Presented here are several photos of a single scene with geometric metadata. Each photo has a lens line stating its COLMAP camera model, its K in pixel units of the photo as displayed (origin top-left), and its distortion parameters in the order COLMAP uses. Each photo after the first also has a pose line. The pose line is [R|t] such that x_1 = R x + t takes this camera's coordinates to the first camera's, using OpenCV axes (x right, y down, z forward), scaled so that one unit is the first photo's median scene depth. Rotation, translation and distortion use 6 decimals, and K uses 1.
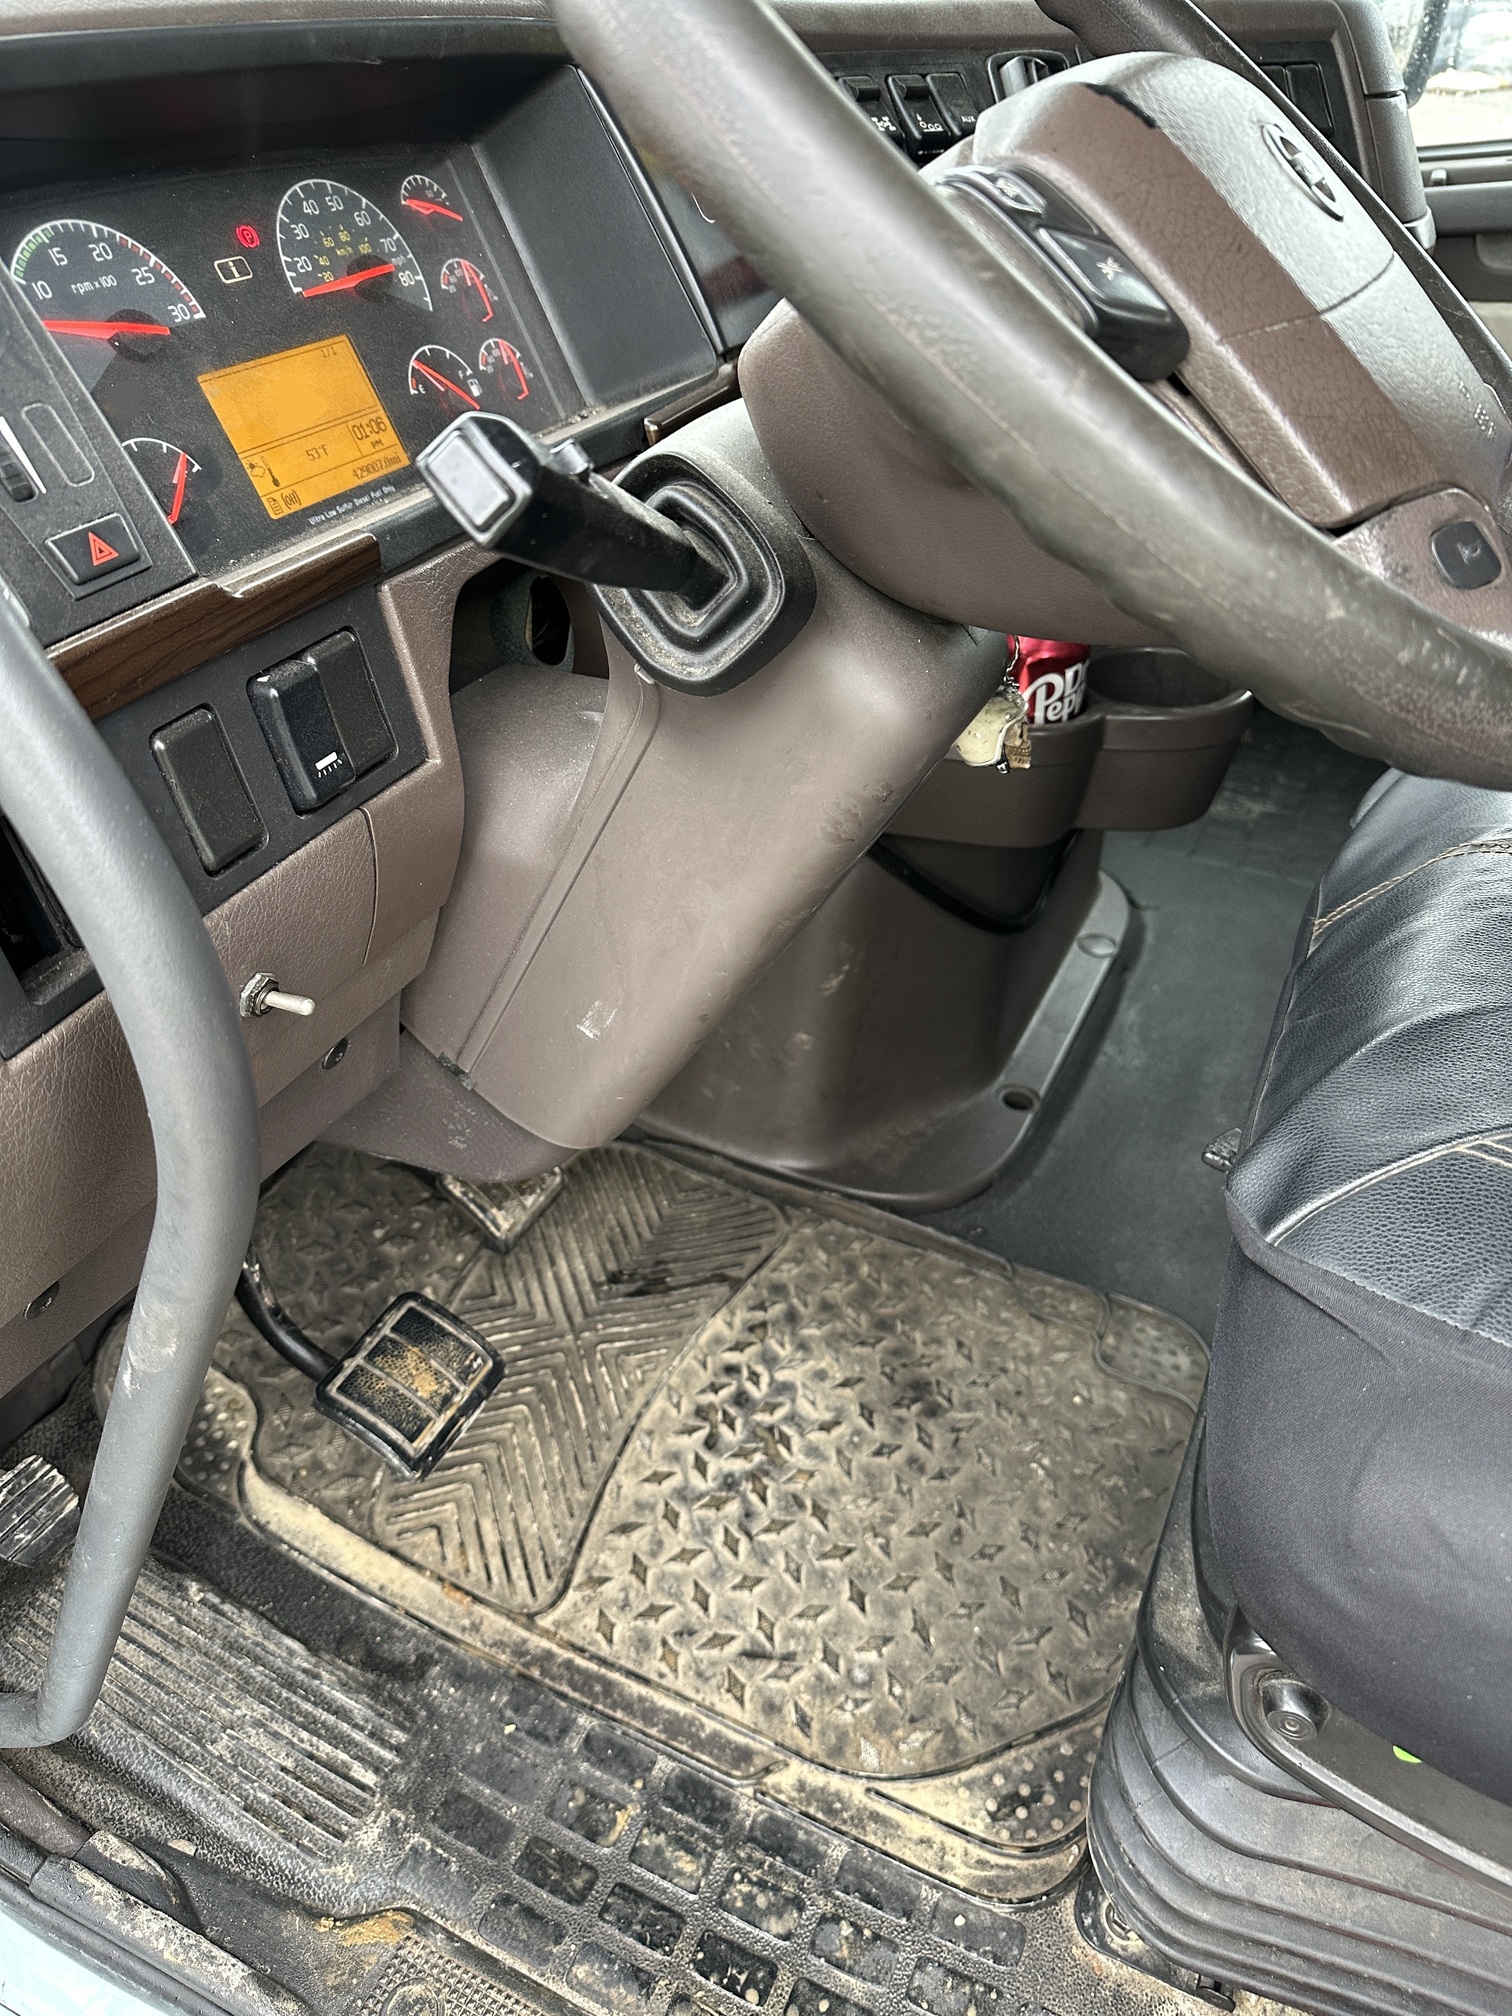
lens RADIAL K [[1453.2, 0, 756.0], [0, 1453.2, 1008.0], [0, 0, 1]] dist [0.003094, -0.011995]
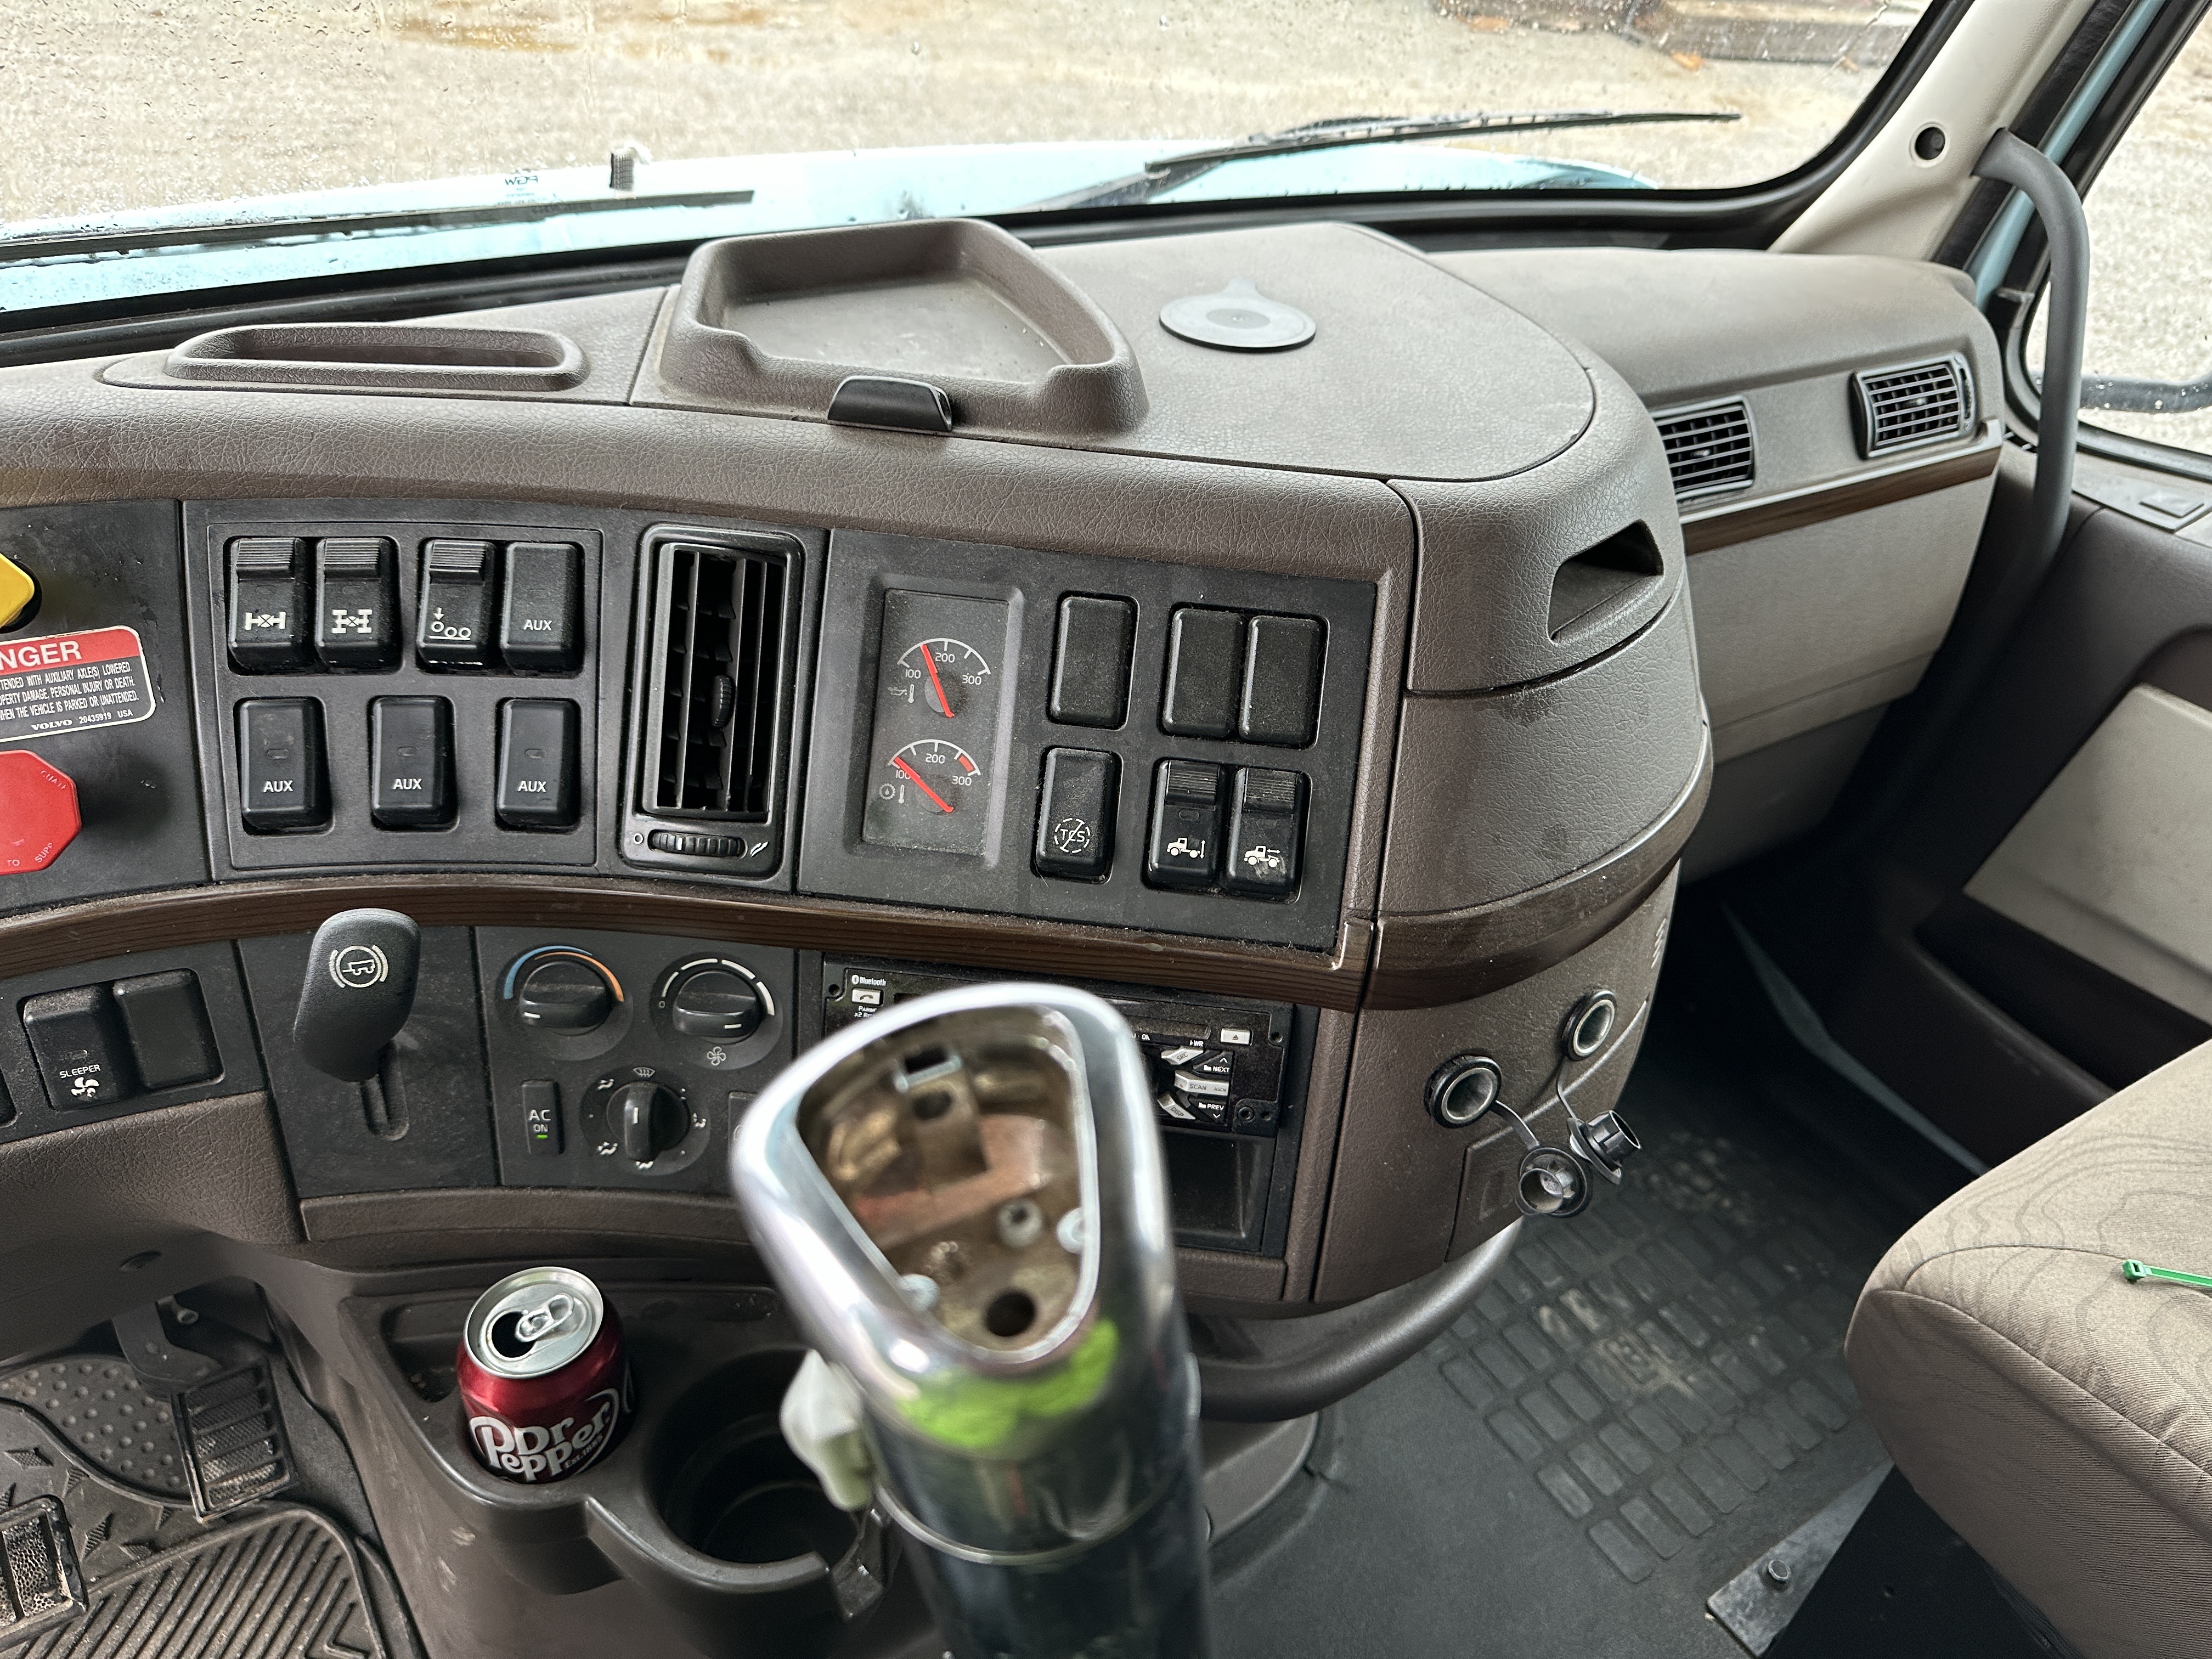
lens RADIAL K [[1594.4, 0, 1105.5], [0, 1594.4, 863.5], [0, 0, 1]] dist [0.003094, -0.011995]
pose [[0.851708, 0.362850, -0.378066, 0.834854], [-0.361964, 0.929069, 0.076243, -0.844180], [0.378914, 0.071909, 0.922634, 0.593966]]
